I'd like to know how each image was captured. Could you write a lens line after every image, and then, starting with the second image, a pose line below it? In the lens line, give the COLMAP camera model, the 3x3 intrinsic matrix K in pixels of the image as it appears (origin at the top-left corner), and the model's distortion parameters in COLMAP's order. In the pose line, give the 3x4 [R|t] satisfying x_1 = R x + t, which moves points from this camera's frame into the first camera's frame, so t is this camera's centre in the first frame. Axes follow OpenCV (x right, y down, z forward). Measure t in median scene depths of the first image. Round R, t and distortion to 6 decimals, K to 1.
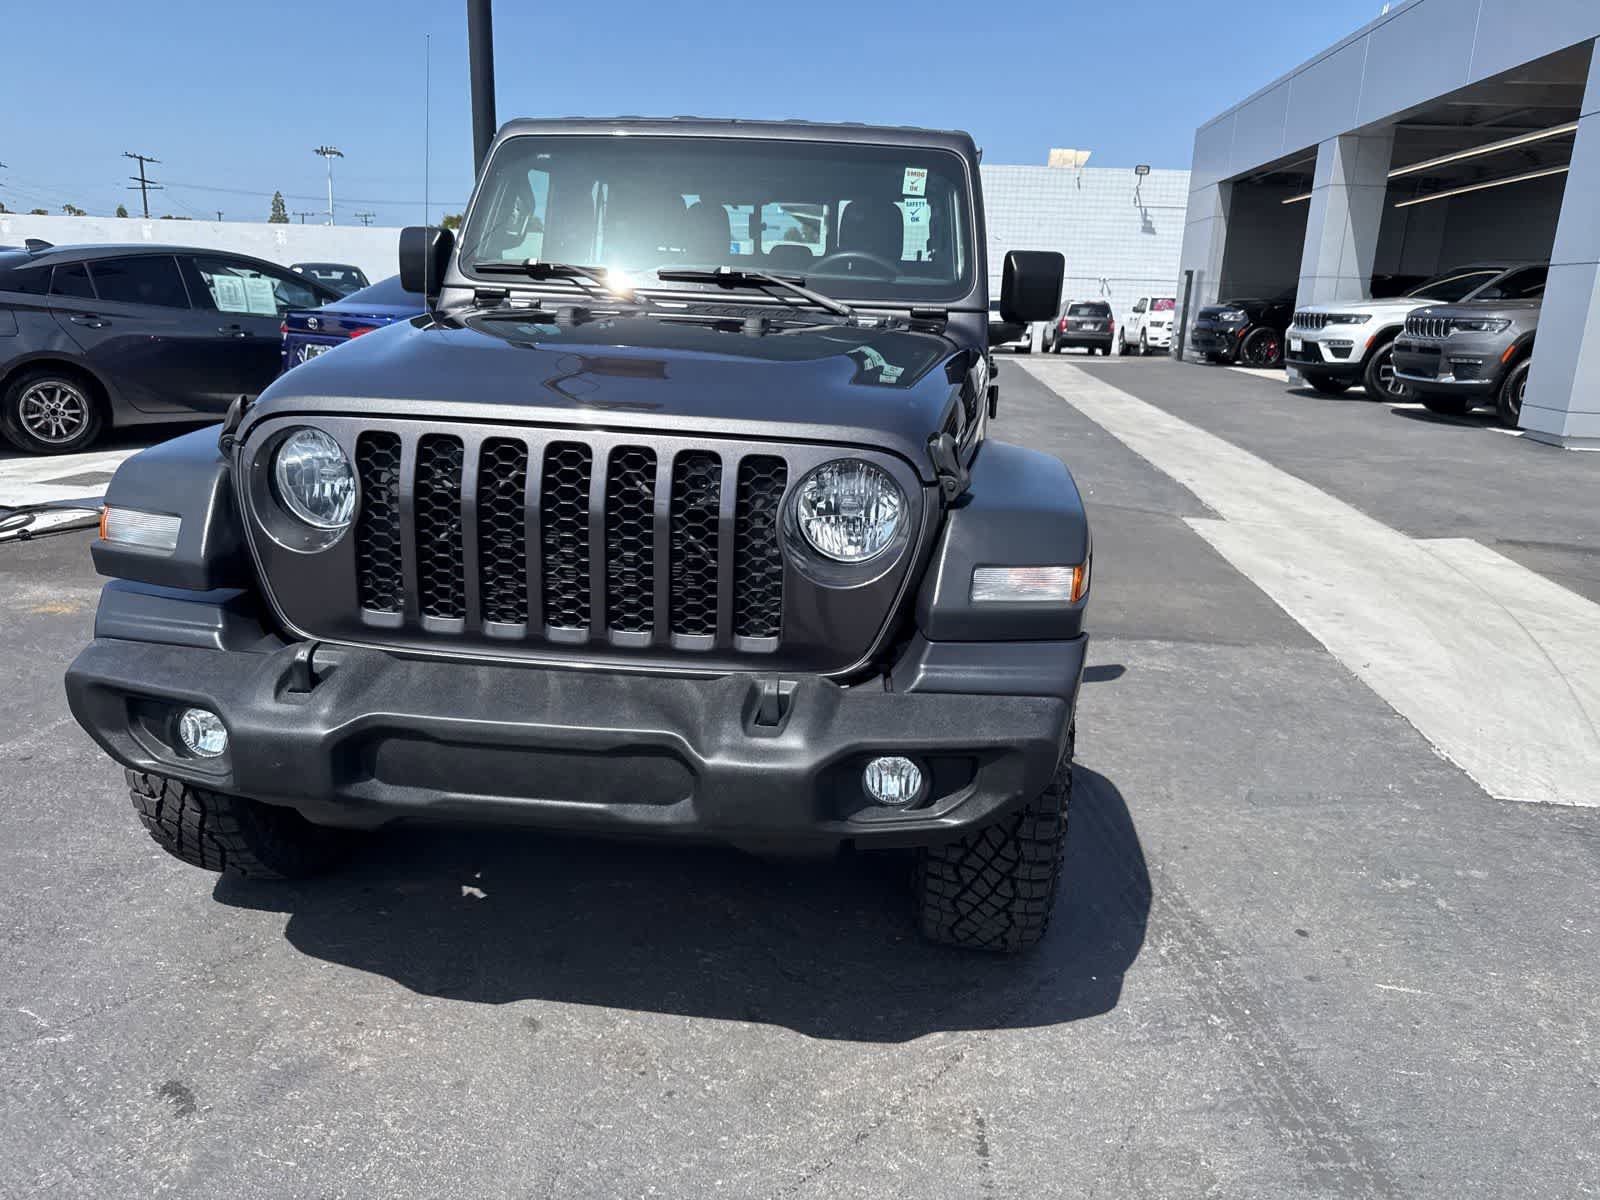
lens RADIAL K [[1126.5, 0, 807.6], [0, 1126.5, 599.9], [0, 0, 1]] dist [0.021467, -0.026323]
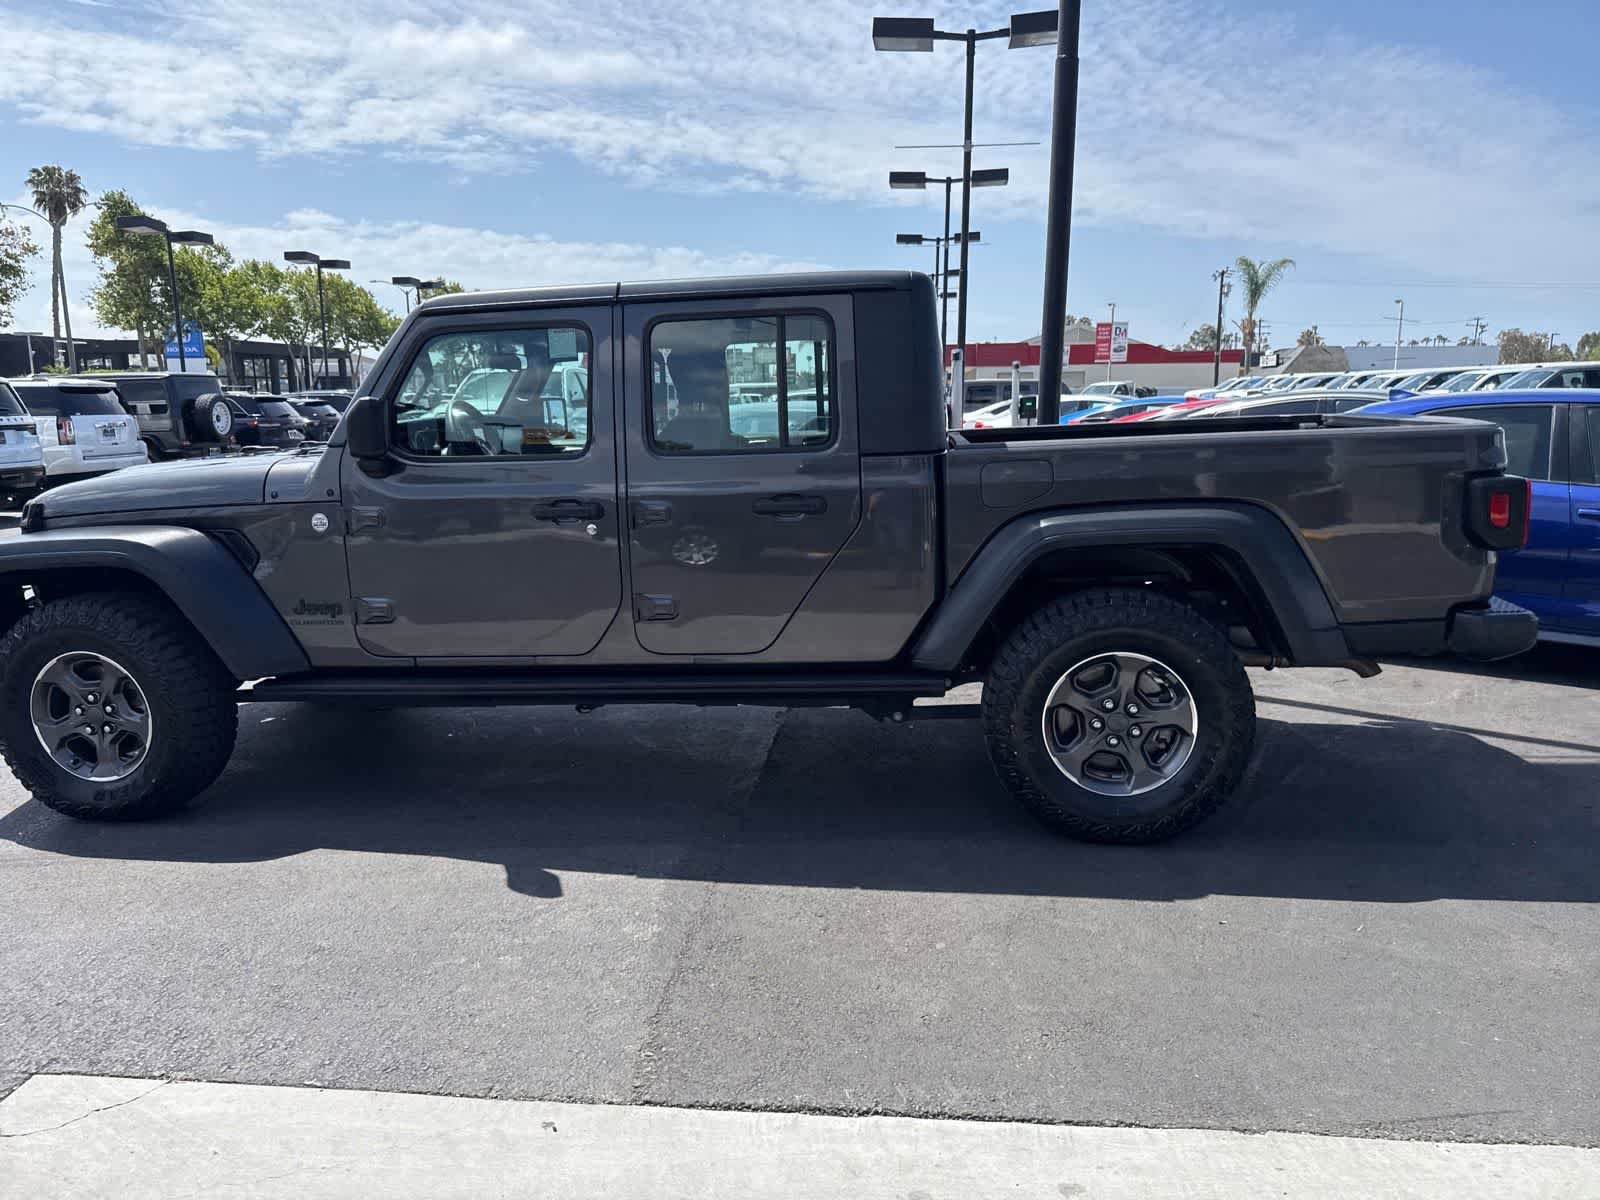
lens RADIAL K [[1126.5, 0, 793.9], [0, 1126.5, 603.3], [0, 0, 1]] dist [0.021467, -0.026323]
pose [[-0.002483, 0.144436, -0.989511, 1.970078], [-0.259335, 0.955567, 0.140132, -0.555519], [0.965784, 0.256962, 0.035084, 2.075511]]
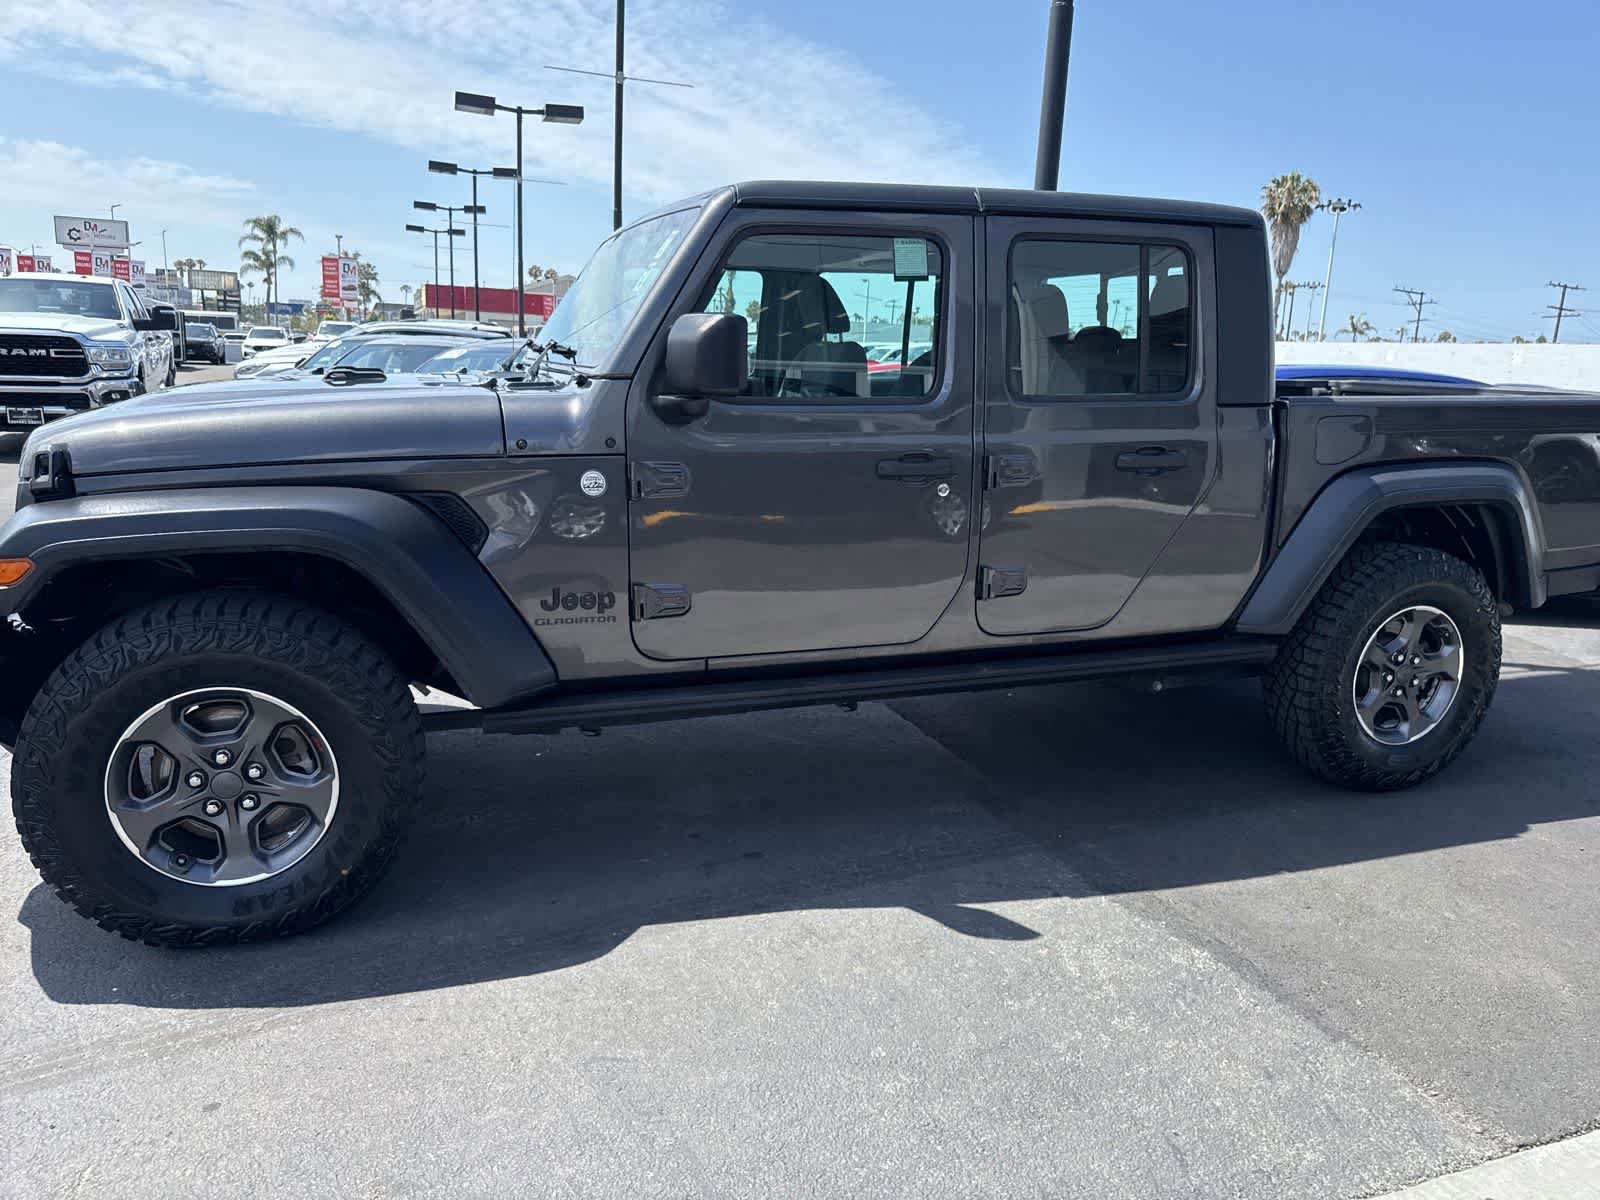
lens RADIAL K [[1126.5, 0, 792.7], [0, 1126.5, 606.7], [0, 0, 1]] dist [0.021467, -0.026323]
pose [[0.440383, 0.176358, -0.880318, 1.453688], [-0.264864, 0.962398, 0.060302, -0.241717], [0.857852, 0.206609, 0.470535, 1.028640]]
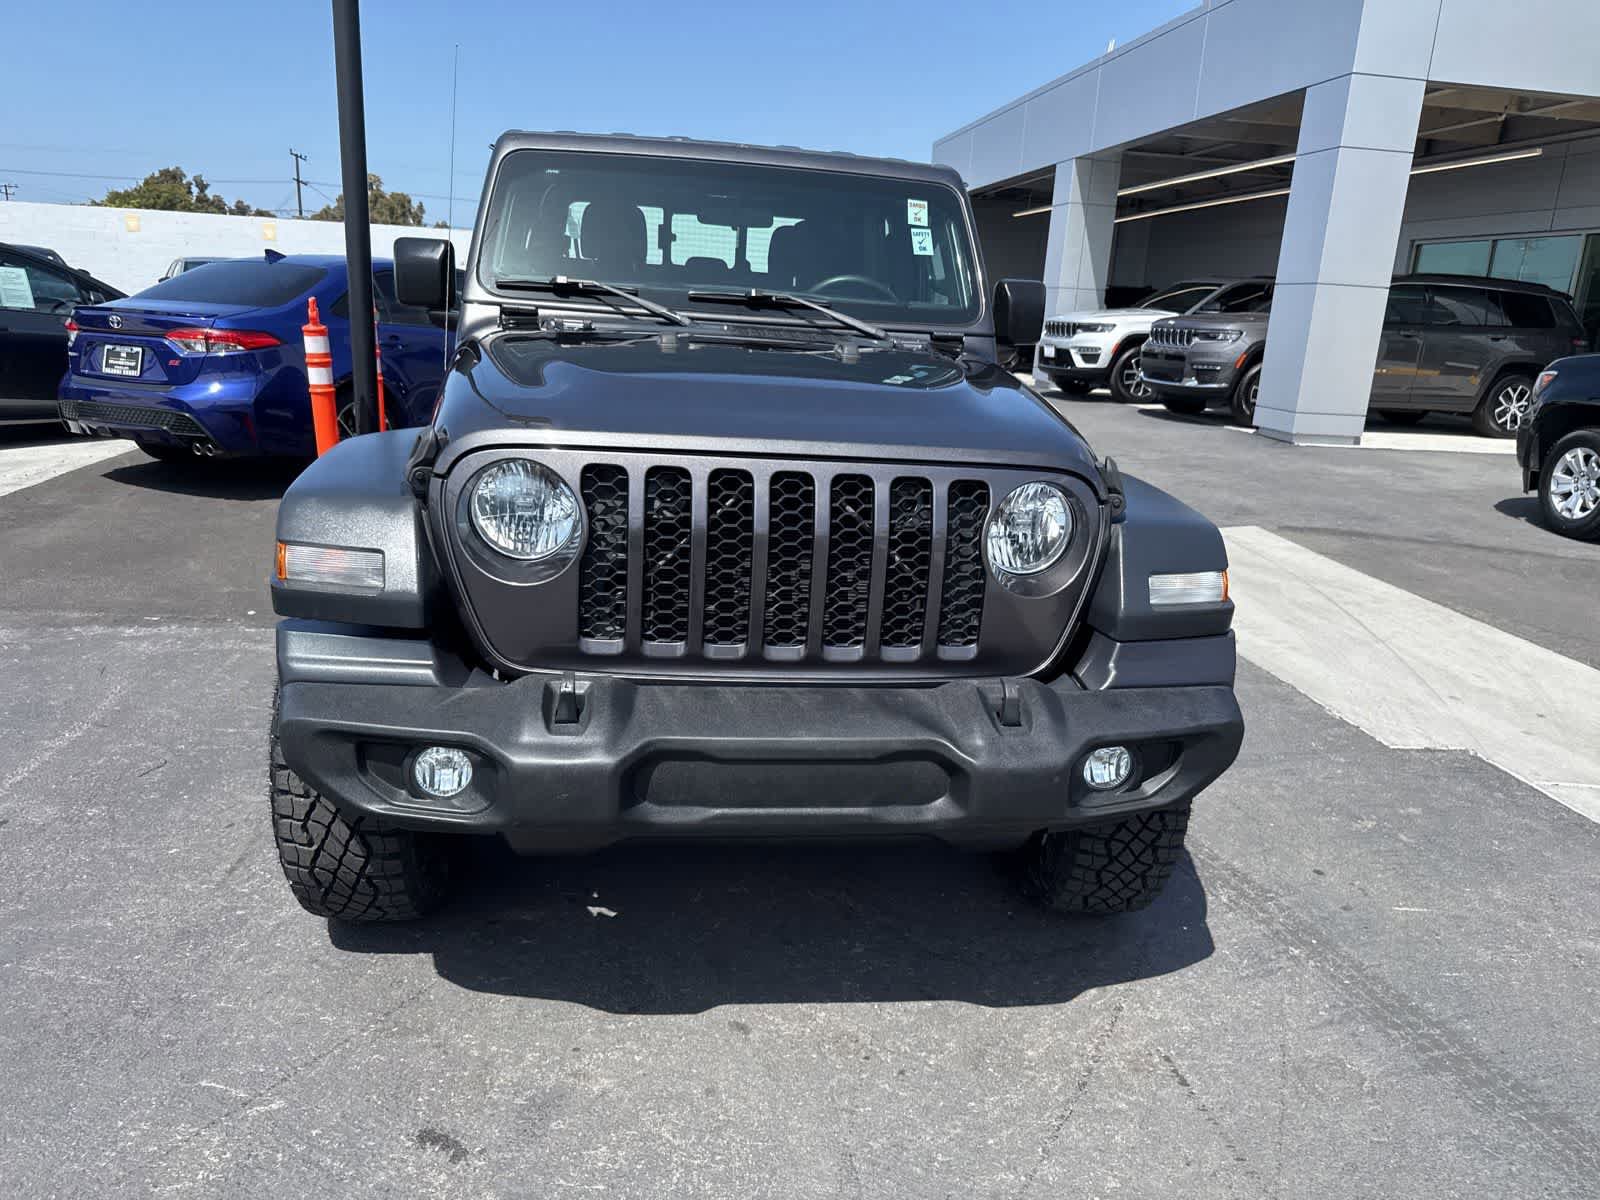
lens RADIAL K [[1126.5, 0, 805.9], [0, 1126.5, 600.7], [0, 0, 1]] dist [0.021467, -0.026323]
pose [[0.971840, -0.042232, 0.231825, -0.392225], [0.041222, 0.999108, 0.009201, -0.024255], [-0.232006, 0.000615, 0.972714, -0.026298]]
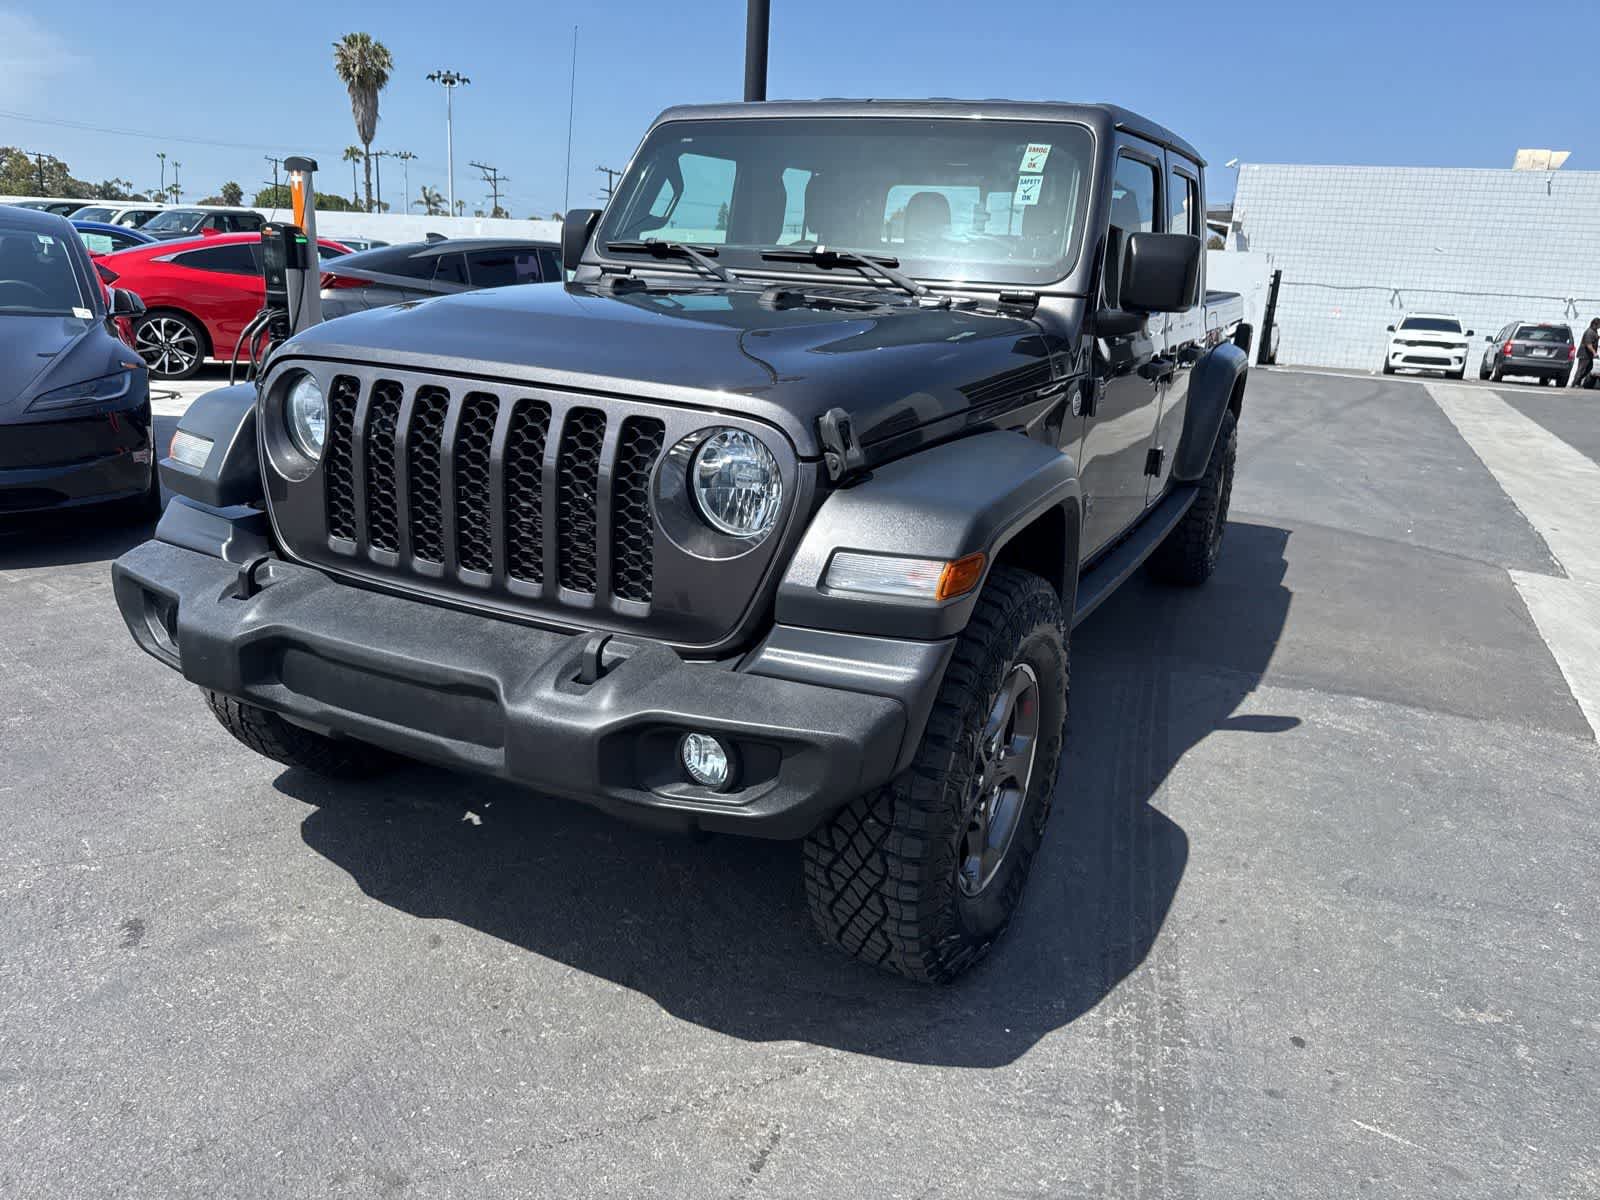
lens RADIAL K [[1126.5, 0, 800.2], [0, 1126.5, 605.0], [0, 0, 1]] dist [0.021467, -0.026323]
pose [[0.938417, 0.115045, -0.325788, 0.372995], [-0.116188, 0.993098, 0.016015, 0.003773], [0.325382, 0.022824, 0.945307, 0.094401]]
